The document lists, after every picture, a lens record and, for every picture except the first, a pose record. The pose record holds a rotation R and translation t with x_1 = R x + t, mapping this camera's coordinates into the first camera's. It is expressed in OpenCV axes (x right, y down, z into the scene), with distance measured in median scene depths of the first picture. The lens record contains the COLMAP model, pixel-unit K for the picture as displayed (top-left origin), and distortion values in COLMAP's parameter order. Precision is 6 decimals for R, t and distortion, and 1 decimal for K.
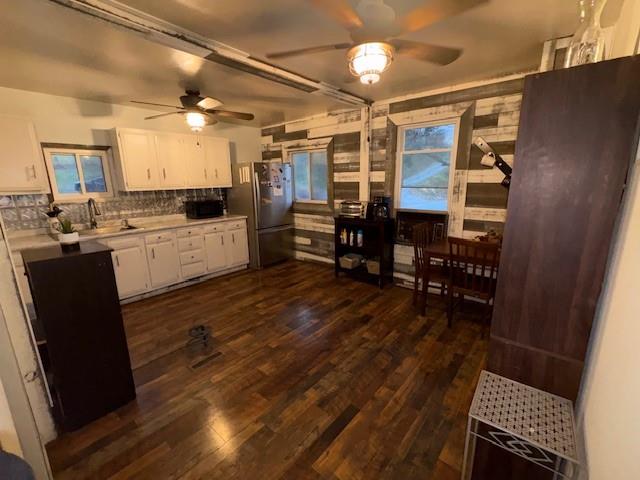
lens RADIAL K [[283.6, 0, 320.7], [0, 283.6, 244.7], [0, 0, 1]] dist [0.002914, 0.001764]
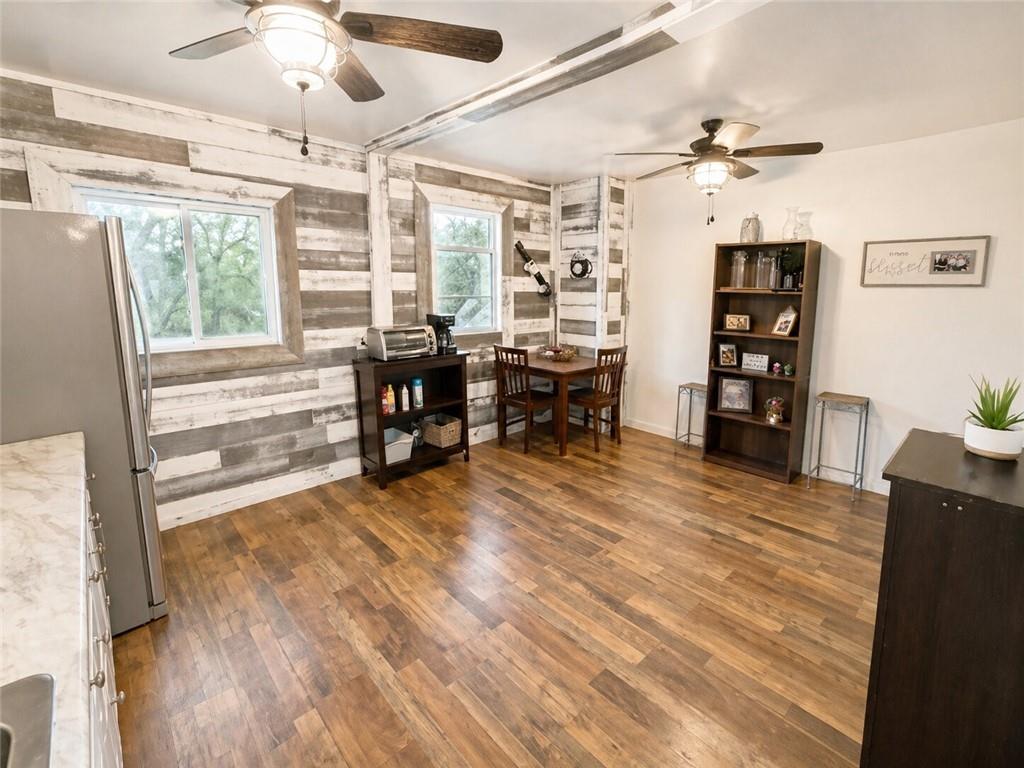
lens RADIAL K [[453.7, 0, 534.4], [0, 453.7, 342.3], [0, 0, 1]] dist [0.002914, 0.001764]
pose [[0.102144, -0.120550, 0.987438, -0.685814], [0.205943, 0.973688, 0.097568, -0.157878], [-0.973218, 0.193390, 0.124283, 0.662556]]
